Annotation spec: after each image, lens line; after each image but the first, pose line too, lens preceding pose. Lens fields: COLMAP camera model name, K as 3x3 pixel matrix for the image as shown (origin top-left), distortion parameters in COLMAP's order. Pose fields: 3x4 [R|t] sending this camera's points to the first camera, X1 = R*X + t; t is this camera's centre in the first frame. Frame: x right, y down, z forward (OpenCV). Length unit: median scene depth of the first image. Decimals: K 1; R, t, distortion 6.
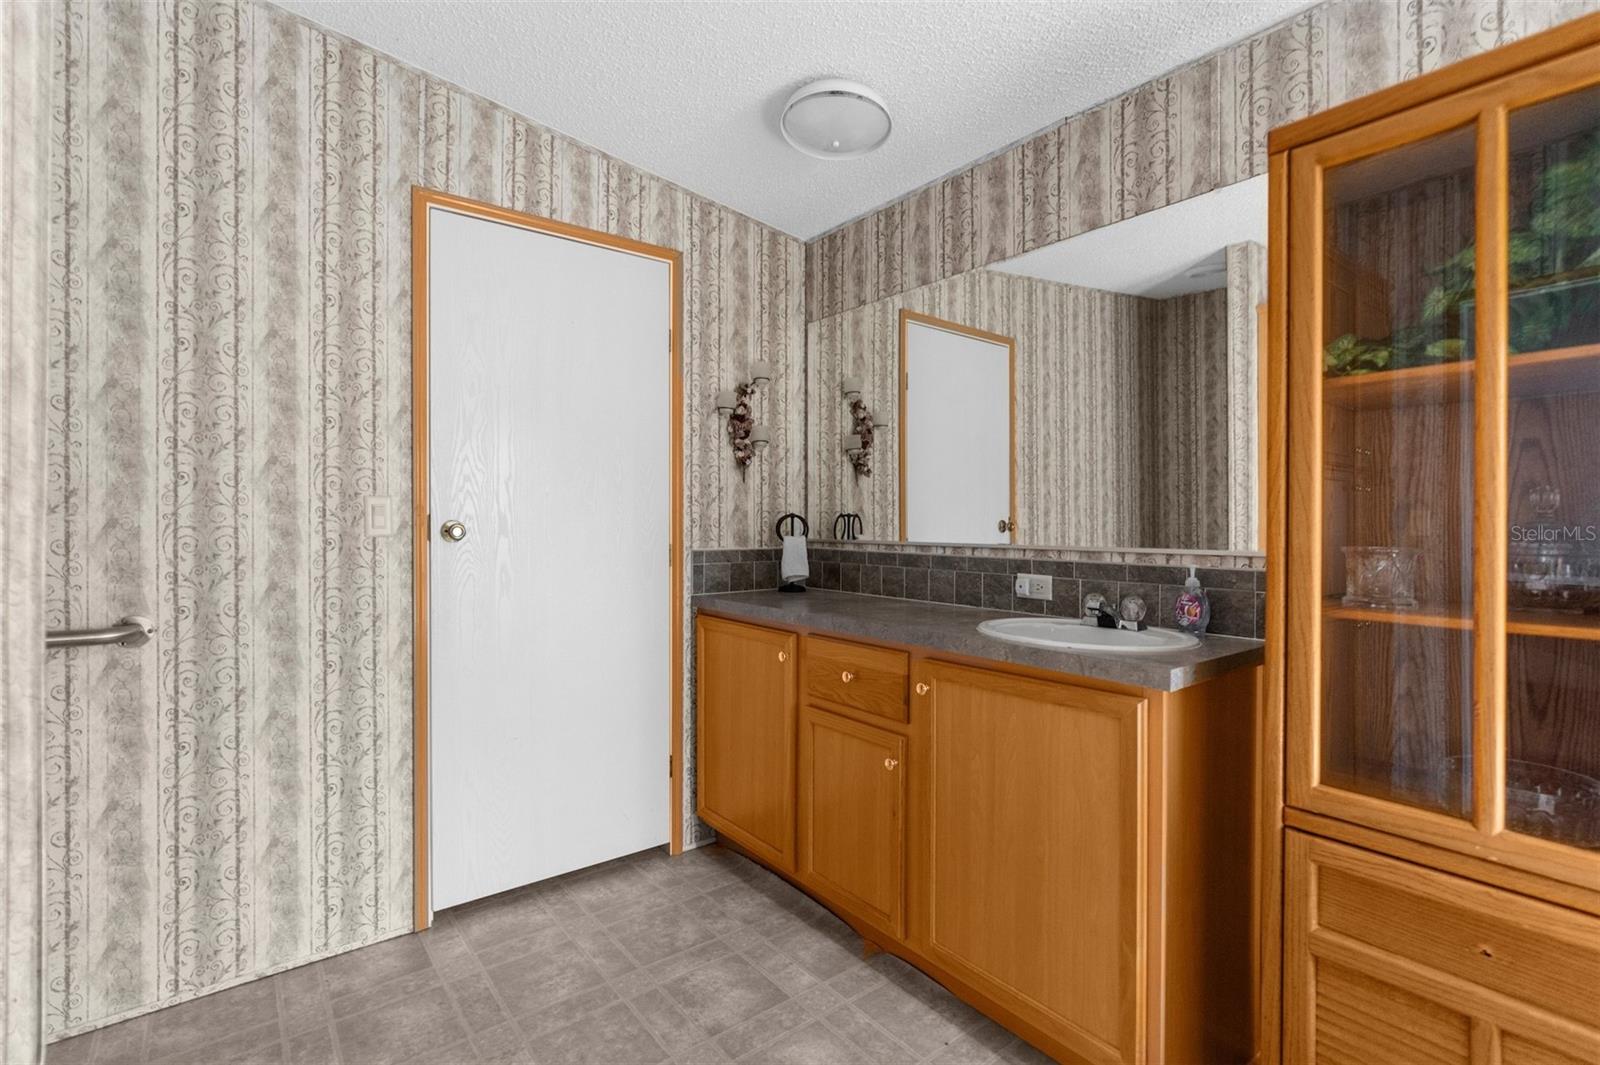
lens RADIAL K [[740.9, 0, 806.6], [0, 740.9, 525.1], [0, 0, 1]] dist [-0.019202, 0.005892]
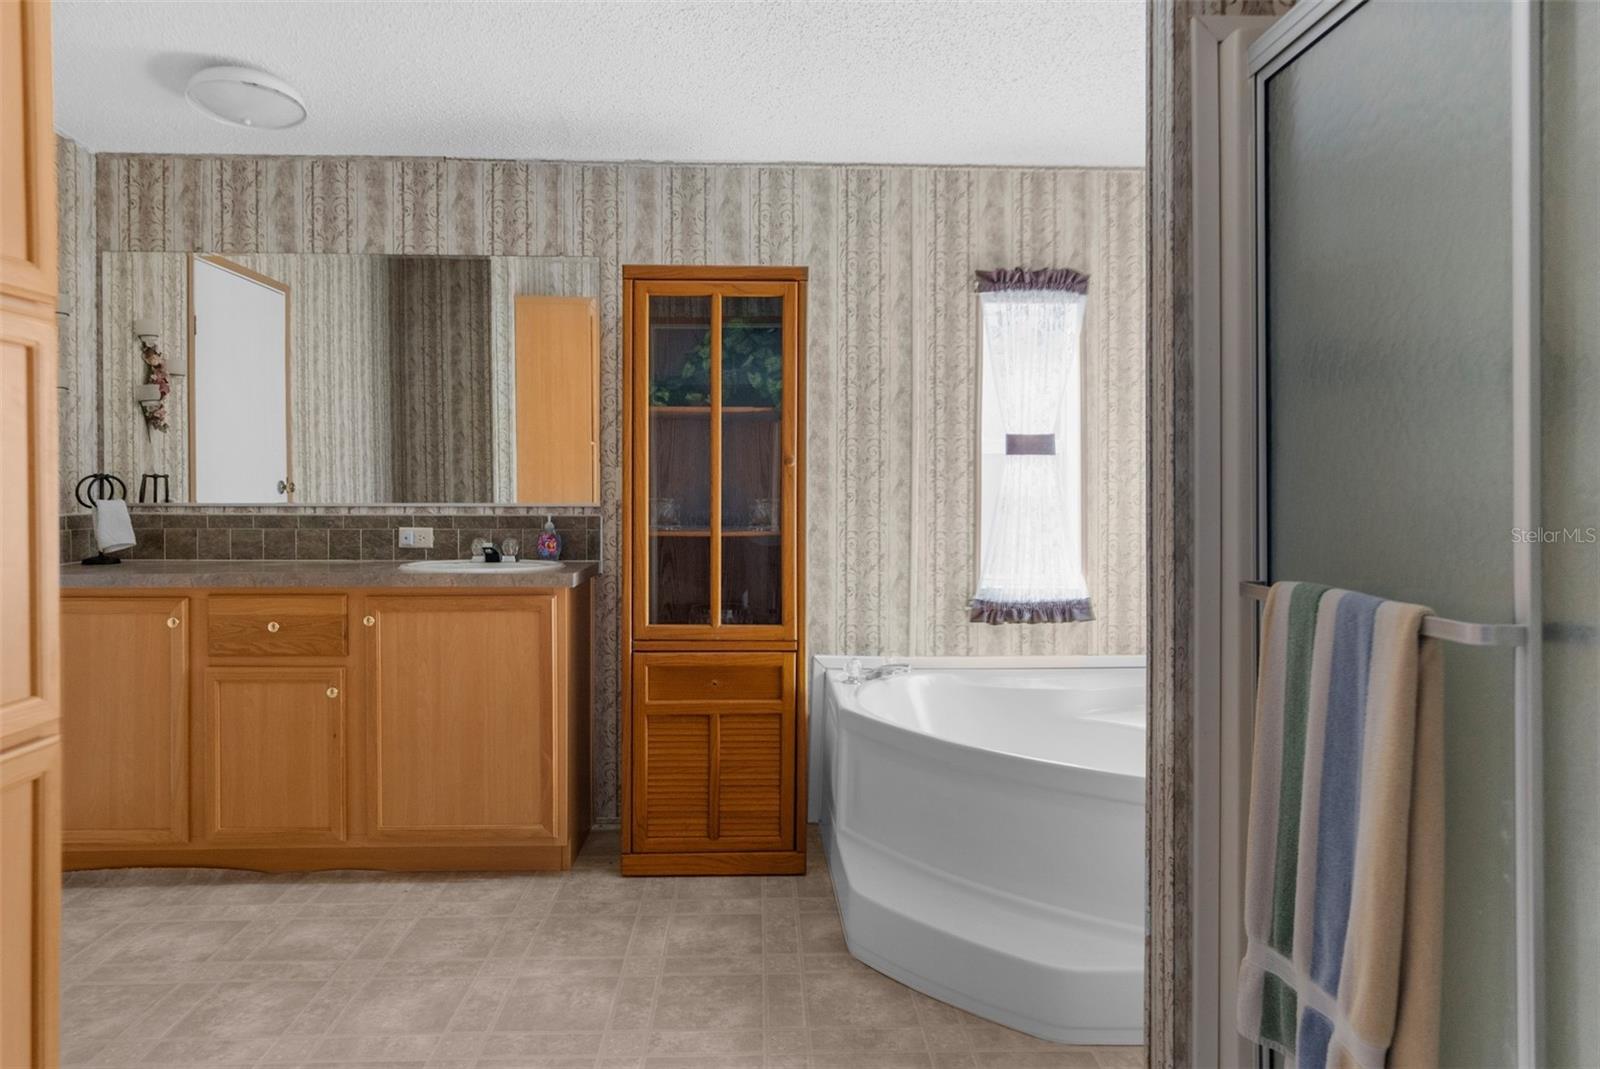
lens RADIAL K [[968.2, 0, 789.4], [0, 968.2, 491.7], [0, 0, 1]] dist [-0.000754, -0.000515]
pose [[0.595115, -0.008631, 0.803594, -0.427413], [0.002944, 0.999959, 0.008560, -0.002221], [-0.803635, -0.002729, 0.595116, -0.303095]]
